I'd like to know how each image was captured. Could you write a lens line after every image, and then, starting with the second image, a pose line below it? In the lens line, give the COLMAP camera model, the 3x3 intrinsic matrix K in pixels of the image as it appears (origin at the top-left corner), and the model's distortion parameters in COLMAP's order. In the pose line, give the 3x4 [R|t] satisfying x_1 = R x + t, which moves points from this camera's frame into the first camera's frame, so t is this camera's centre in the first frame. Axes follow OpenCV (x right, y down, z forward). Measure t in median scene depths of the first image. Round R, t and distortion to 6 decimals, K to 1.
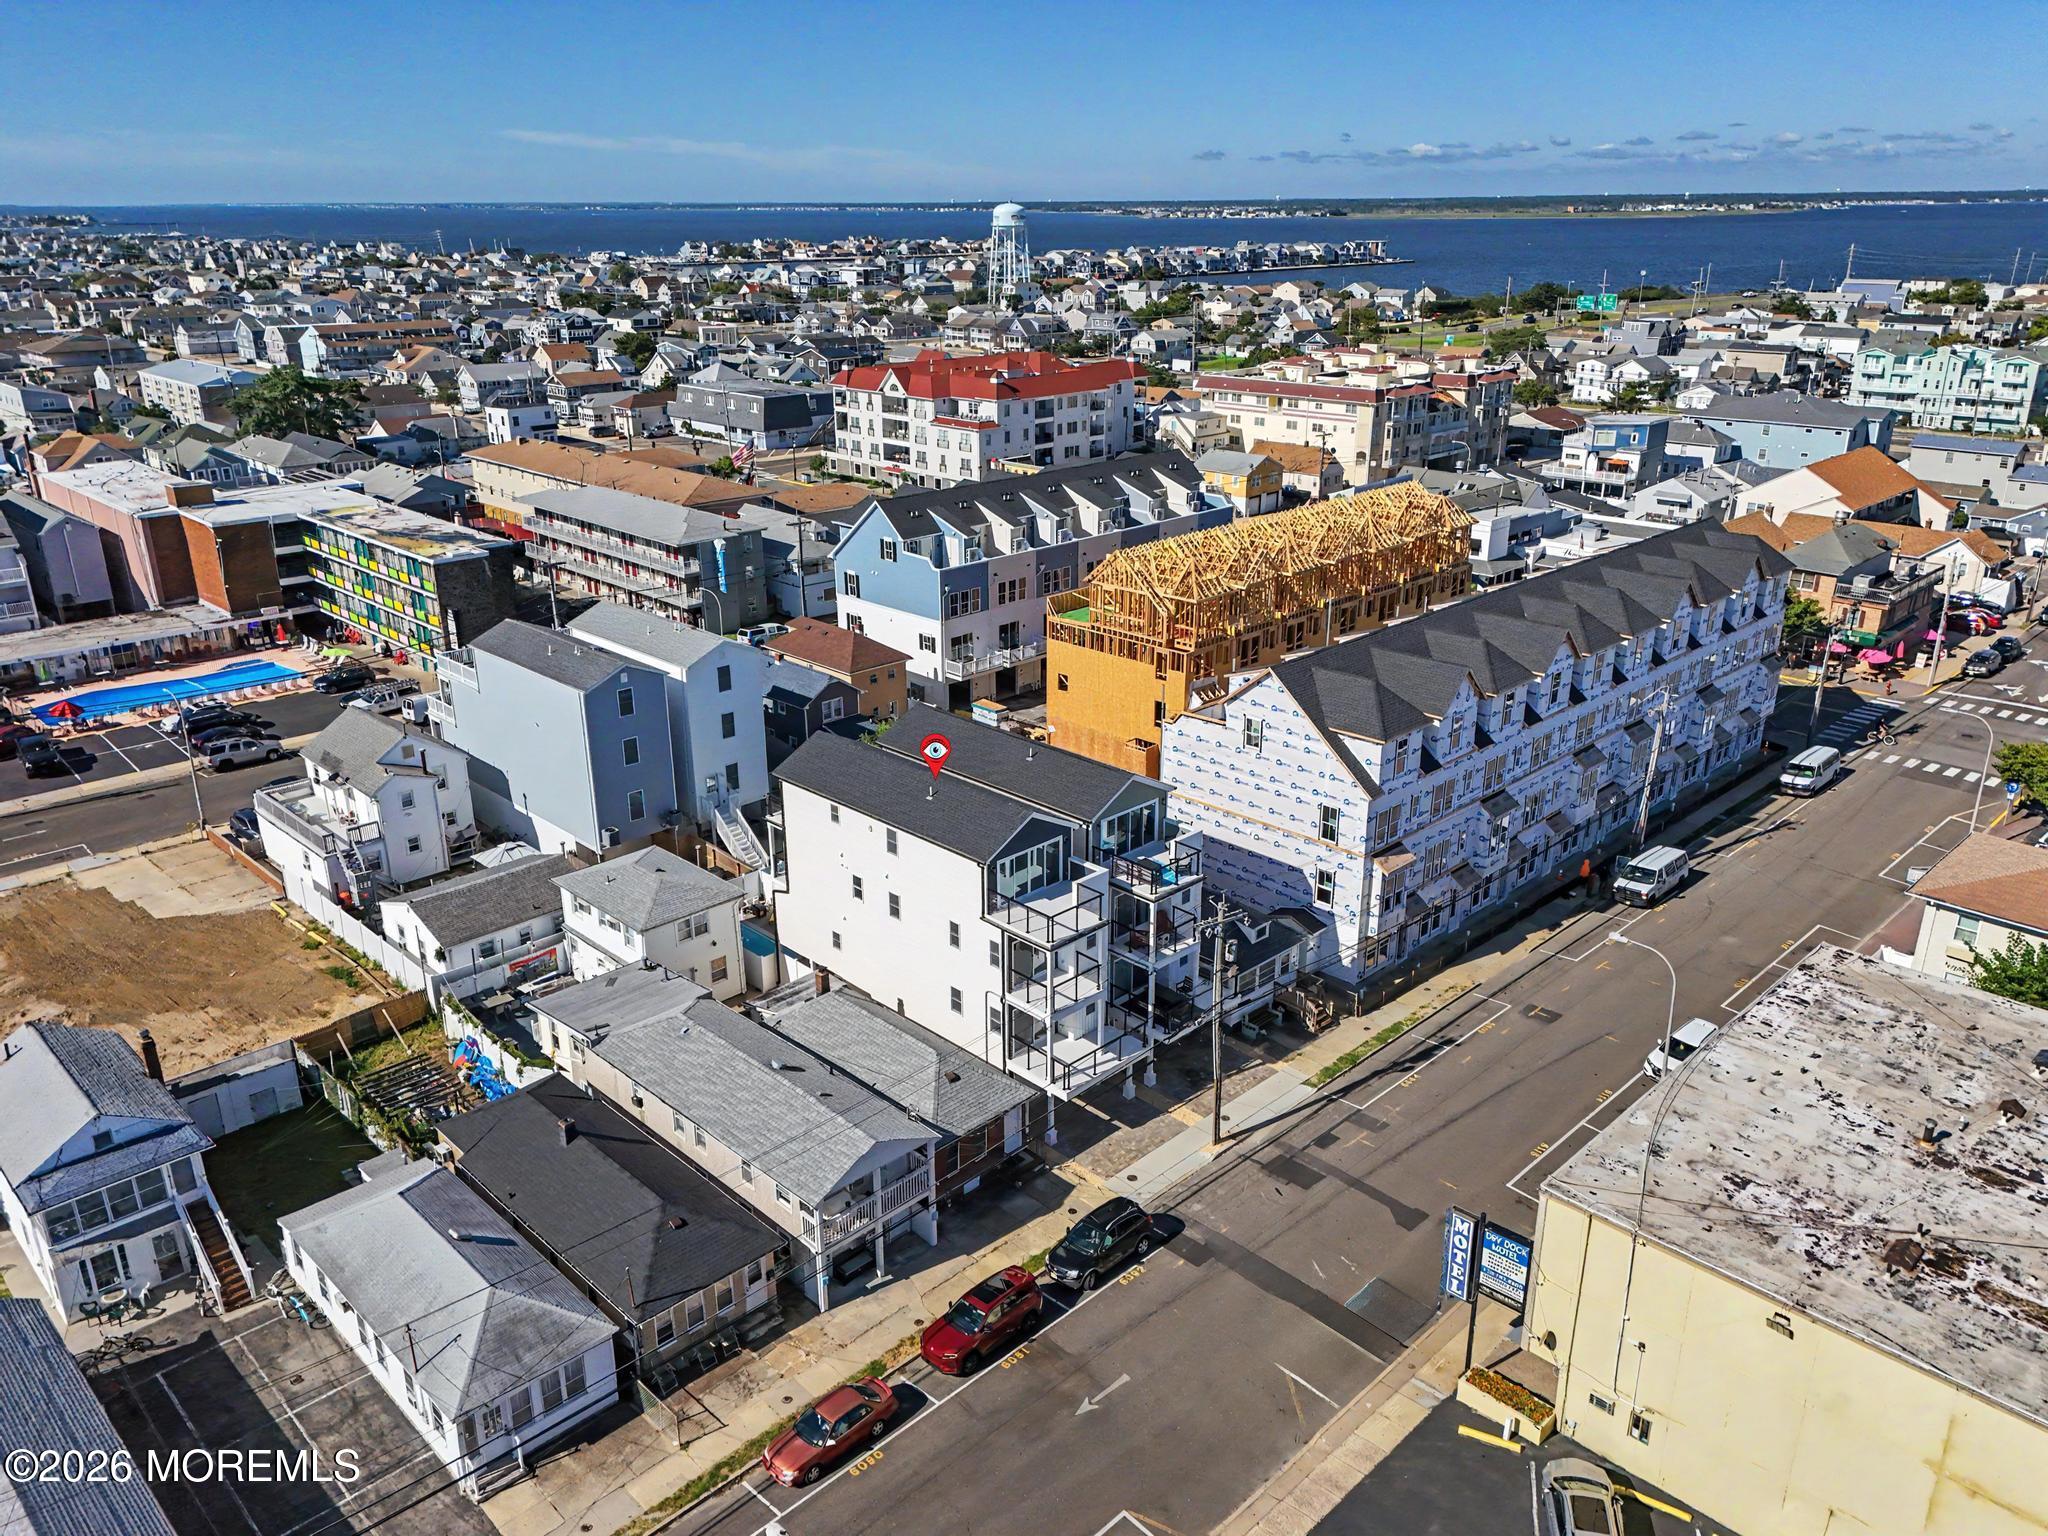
lens RADIAL K [[1500.0, 0, 1024.0], [0, 1500.0, 768.0], [0, 0, 1]] dist [0.106194, -0.114340]
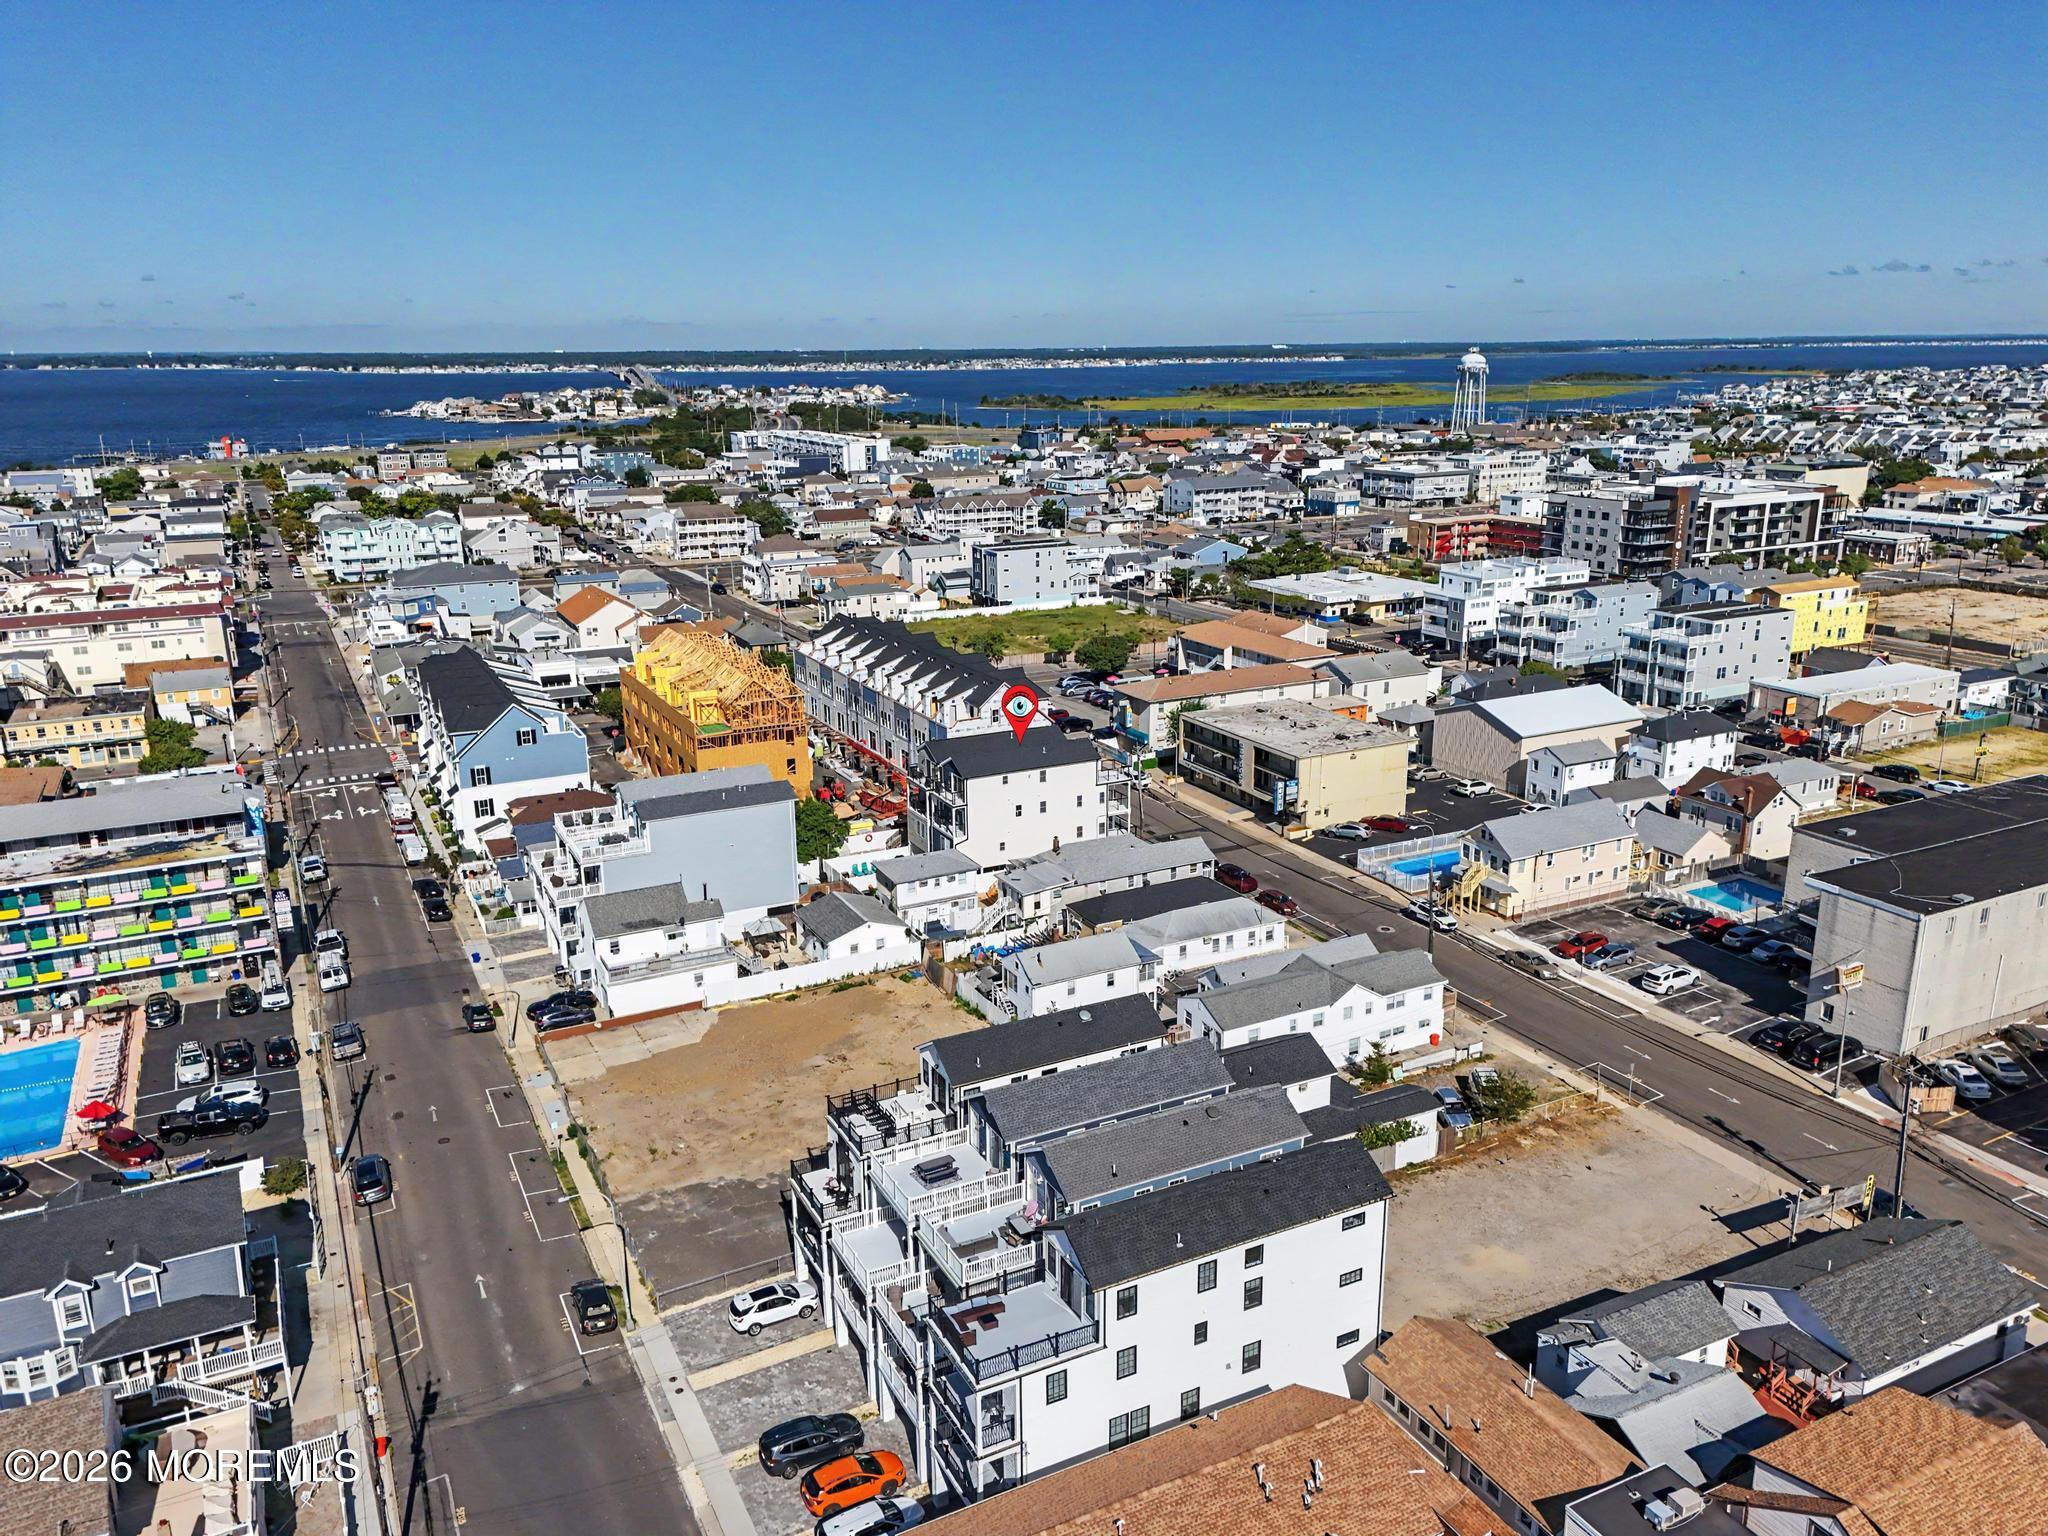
lens RADIAL K [[1501.1, 0, 1022.9], [0, 1501.1, 774.5], [0, 0, 1]] dist [0.074596, -0.076099]
pose [[0.303732, -0.257982, 0.917165, -1.867767], [0.340829, 0.928361, 0.148261, -0.255344], [-0.889709, 0.267565, 0.369901, 0.192342]]
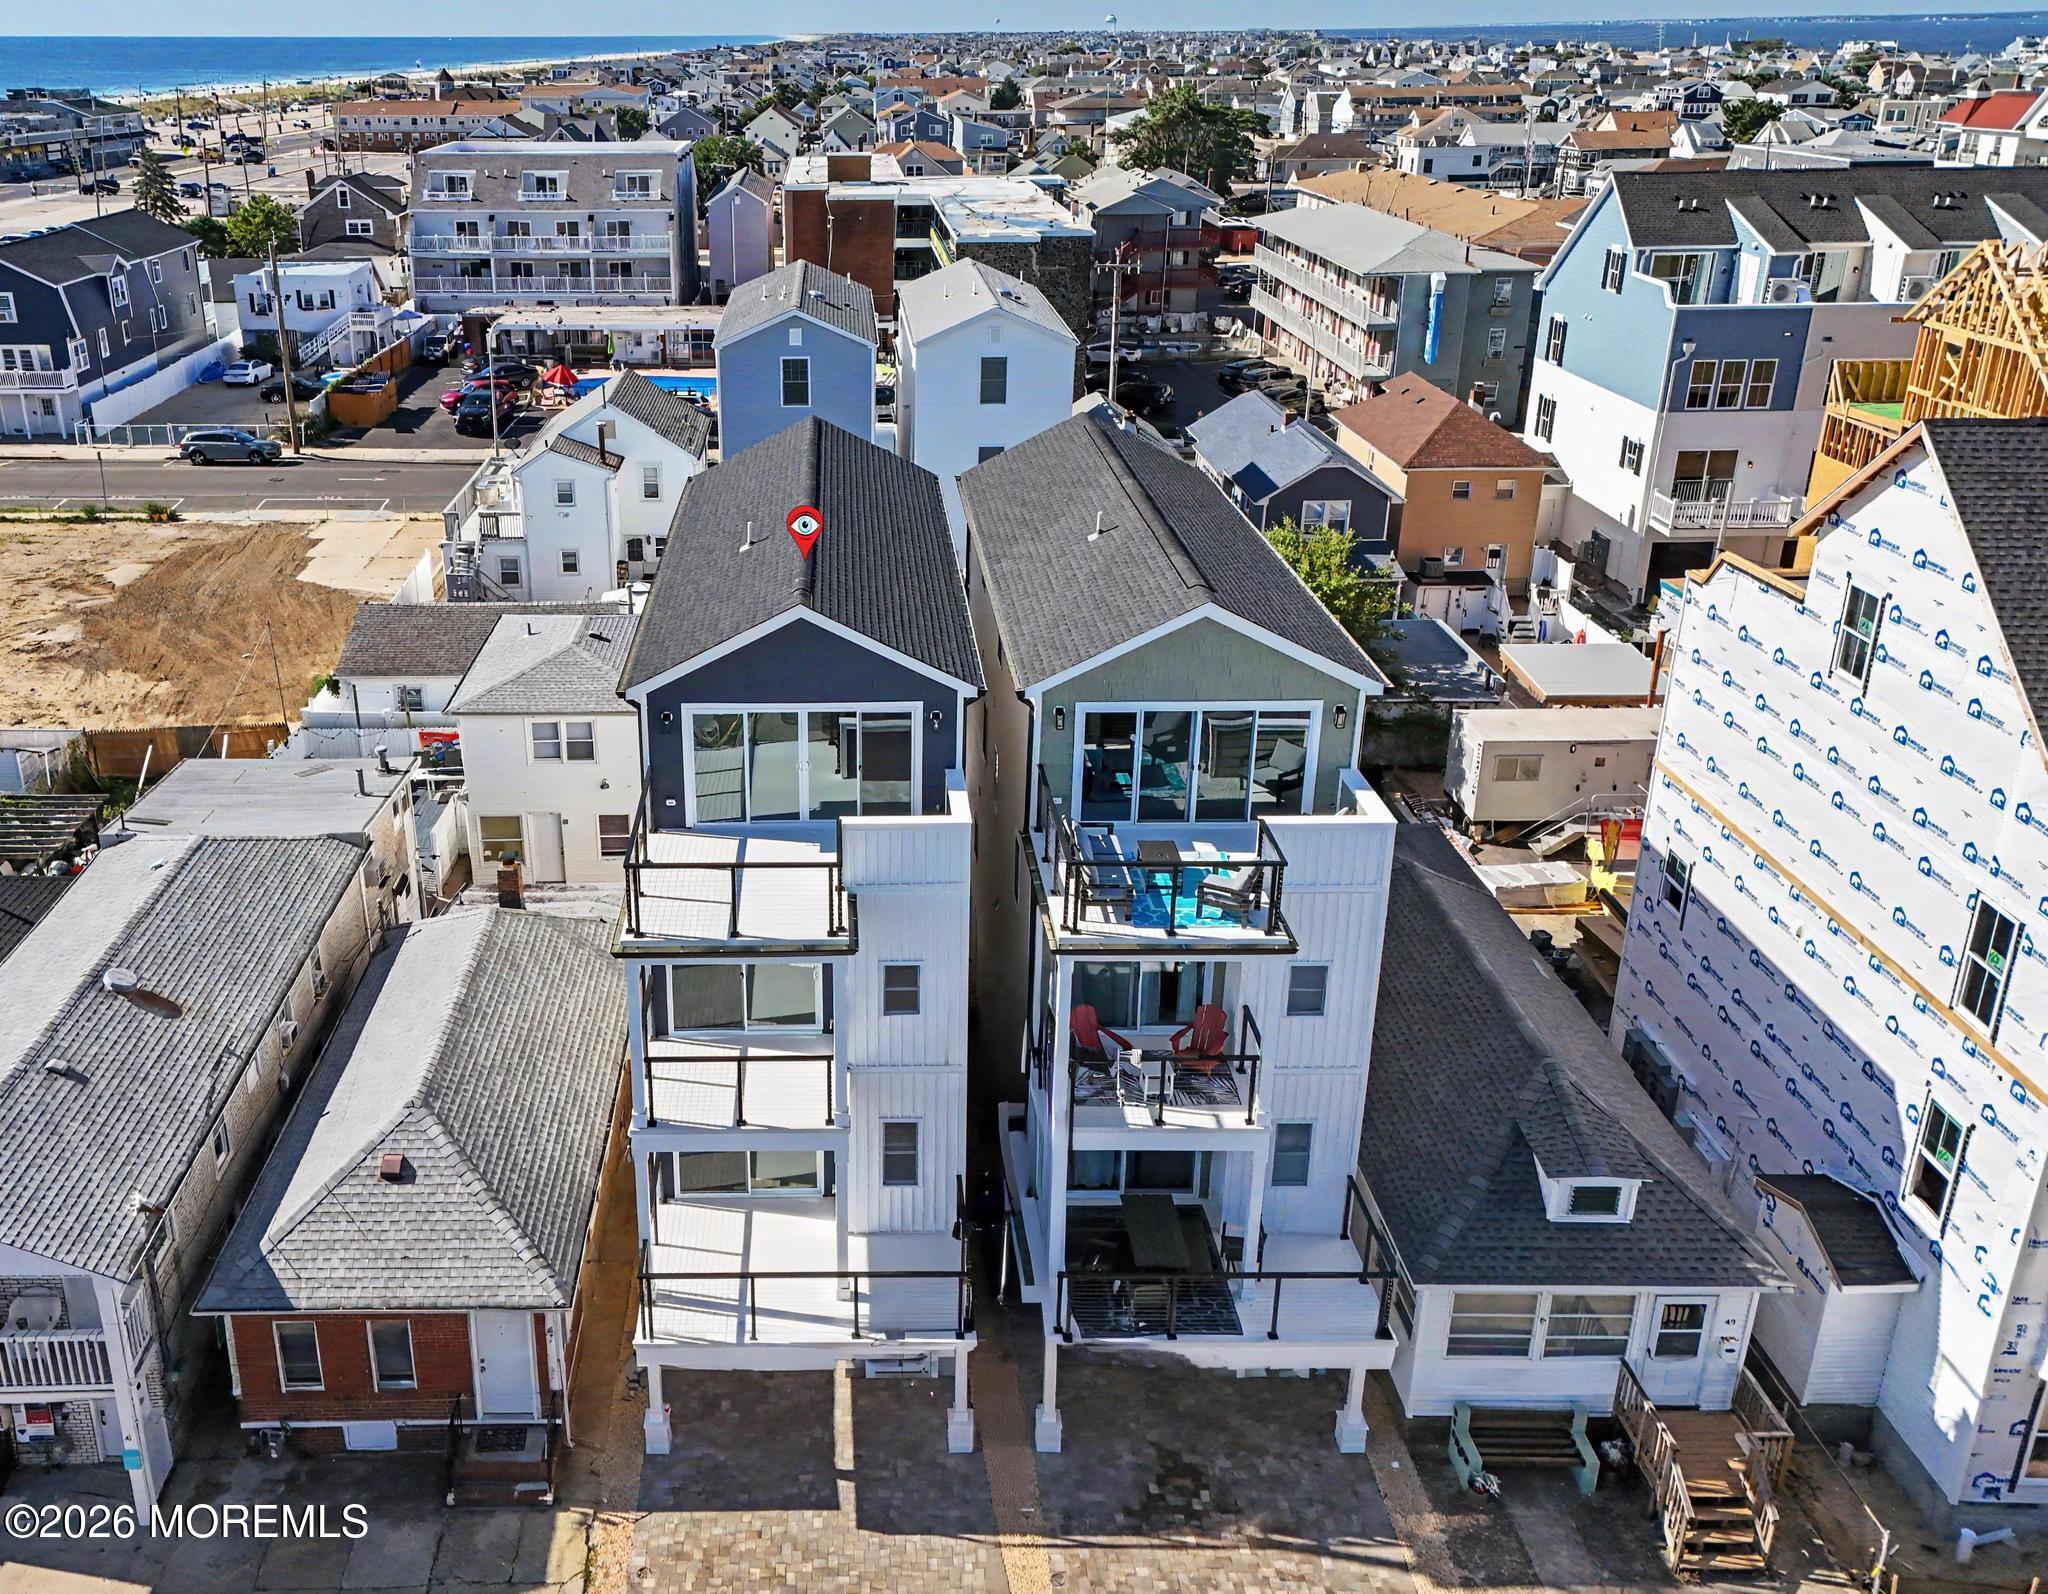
lens RADIAL K [[1779.0, 0, 824.7], [0, 1779.0, 748.5], [0, 0, 1]] dist [0.059891, -0.056879]
pose [[0.710738, 0.260452, -0.653465, 0.258917], [-0.241212, 0.962848, 0.121409, 0.007656], [0.660809, 0.071334, 0.747157, 0.571766]]
